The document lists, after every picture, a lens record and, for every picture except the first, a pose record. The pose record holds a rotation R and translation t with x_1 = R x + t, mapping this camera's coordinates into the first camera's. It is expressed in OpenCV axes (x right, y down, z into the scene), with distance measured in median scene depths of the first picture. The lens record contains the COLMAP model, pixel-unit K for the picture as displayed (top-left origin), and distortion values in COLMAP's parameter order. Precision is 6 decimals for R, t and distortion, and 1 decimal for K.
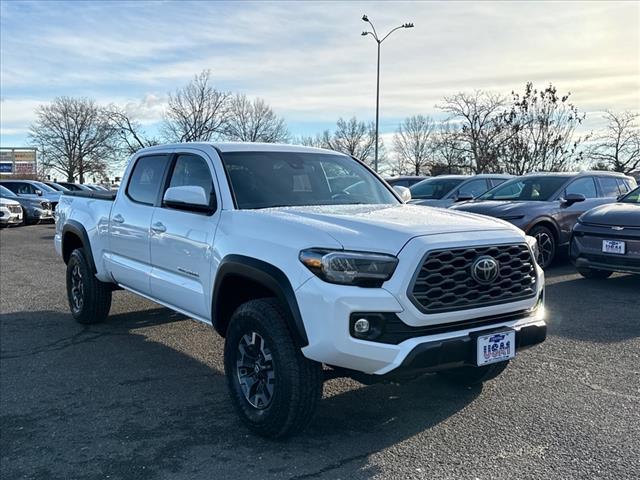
lens RADIAL K [[632.9, 0, 320.0], [0, 632.9, 240.0], [0, 0, 1]] dist [0.173230, -0.367628]
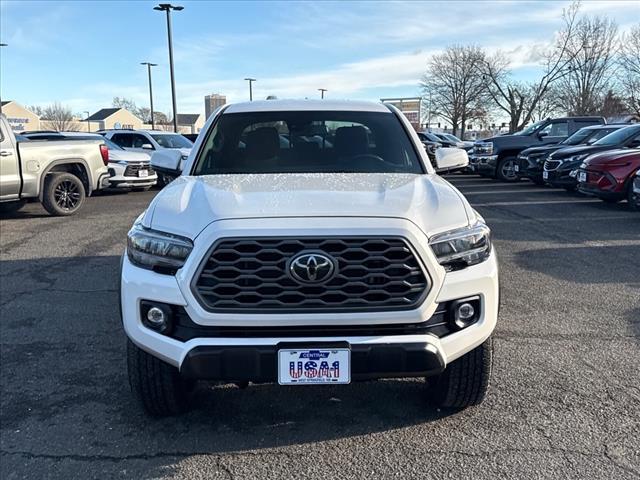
lens RADIAL K [[632.9, 0, 320.0], [0, 632.9, 240.0], [0, 0, 1]] dist [0.173230, -0.367628]
pose [[0.829217, 0.089197, -0.551763, 0.699293], [-0.043019, 0.994441, 0.096108, -0.063339], [0.557268, -0.055959, 0.828445, 0.360702]]
